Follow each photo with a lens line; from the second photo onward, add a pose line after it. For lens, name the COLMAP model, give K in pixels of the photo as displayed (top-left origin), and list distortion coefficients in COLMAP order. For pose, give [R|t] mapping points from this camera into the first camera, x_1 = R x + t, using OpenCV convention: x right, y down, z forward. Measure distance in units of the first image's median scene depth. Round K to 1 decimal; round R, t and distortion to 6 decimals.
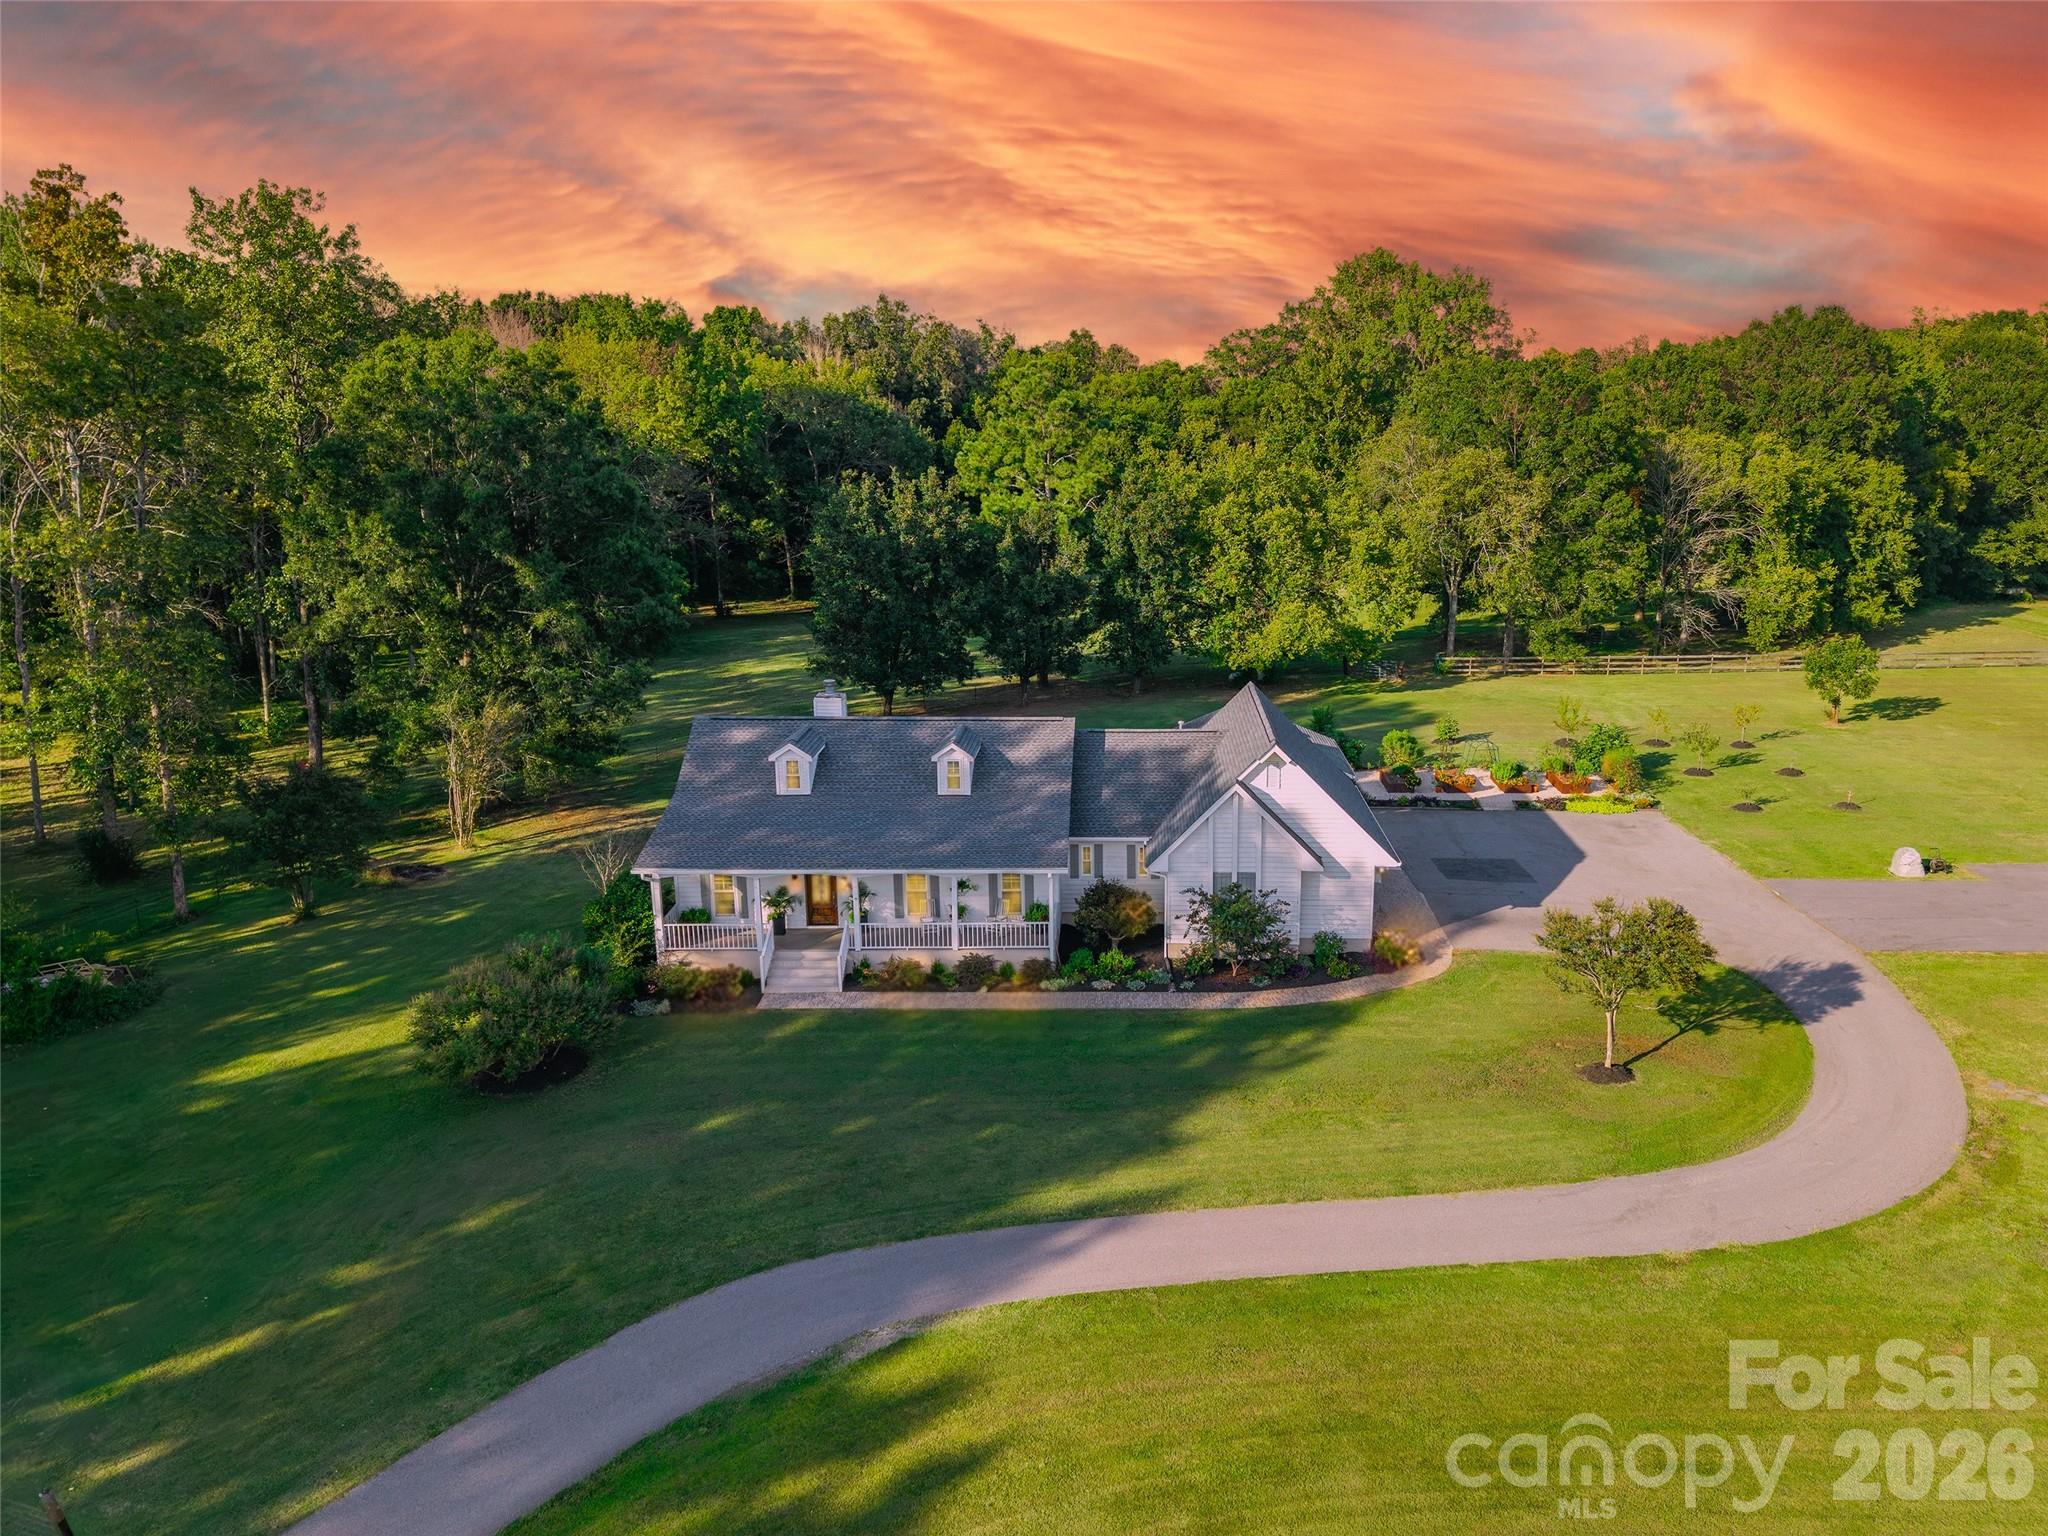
lens RADIAL K [[1429.8, 0, 1024.0], [0, 1429.8, 768.0], [0, 0, 1]] dist [0.007182, 0.000410]
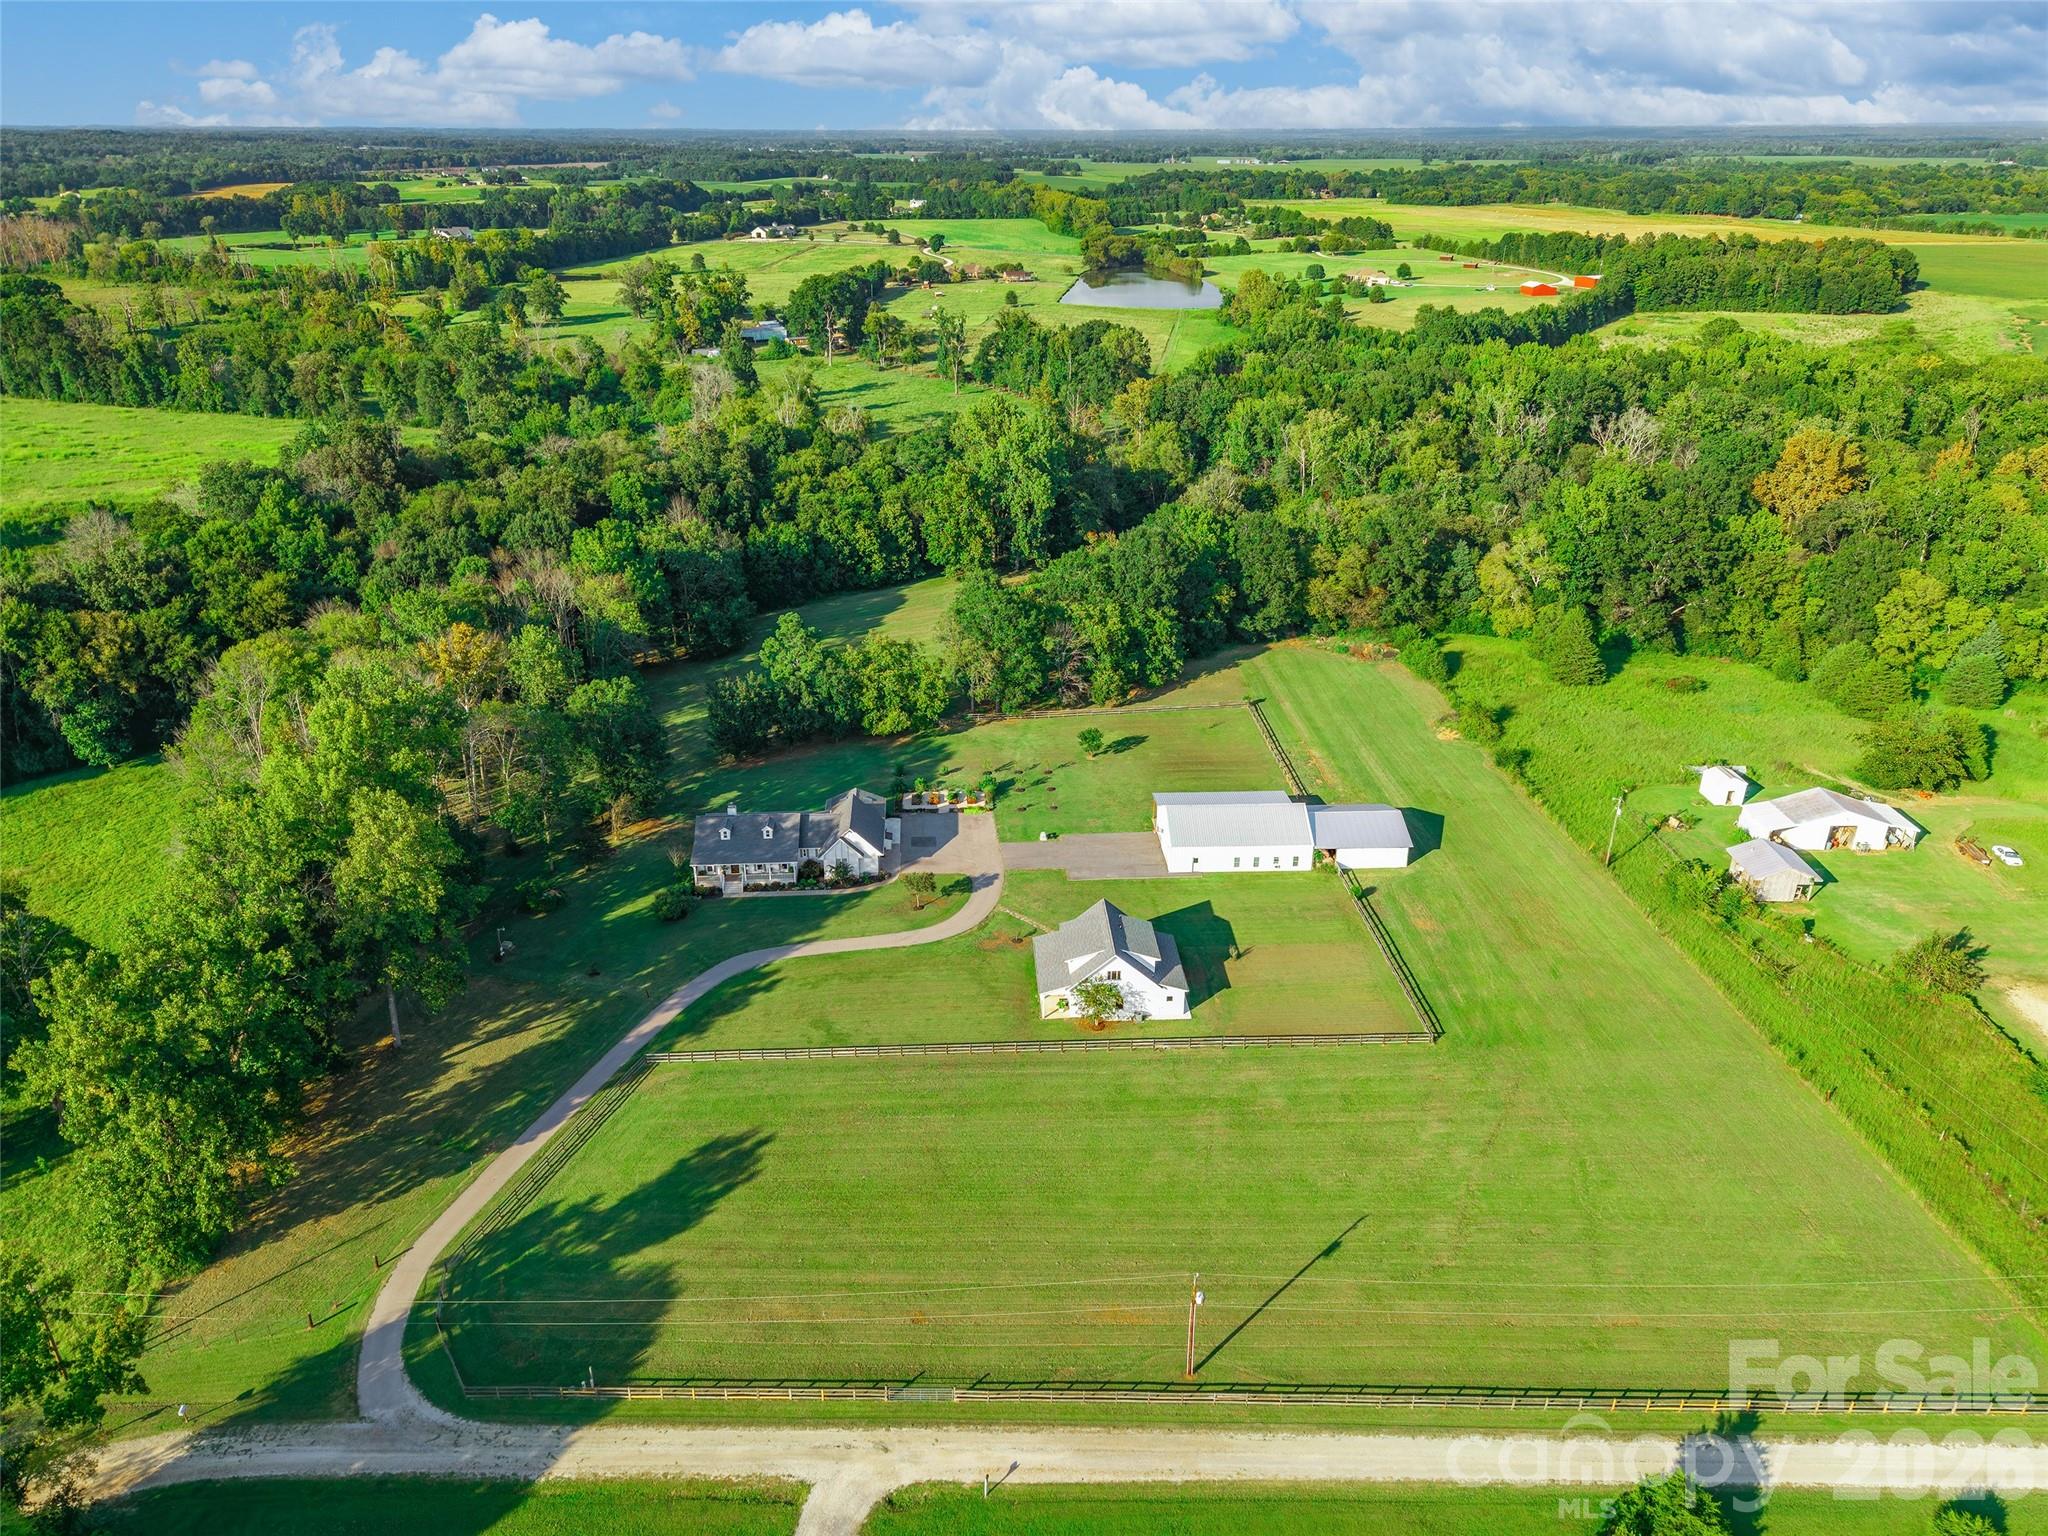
lens RADIAL K [[1465.1, 0, 919.1], [0, 1465.1, 765.2], [0, 0, 1]] dist [-0.006089, -0.004103]
pose [[0.997408, -0.033007, 0.063944, 0.062734], [0.021002, 0.983434, 0.180048, -0.511015], [-0.068827, -0.178239, 0.981577, -1.660837]]
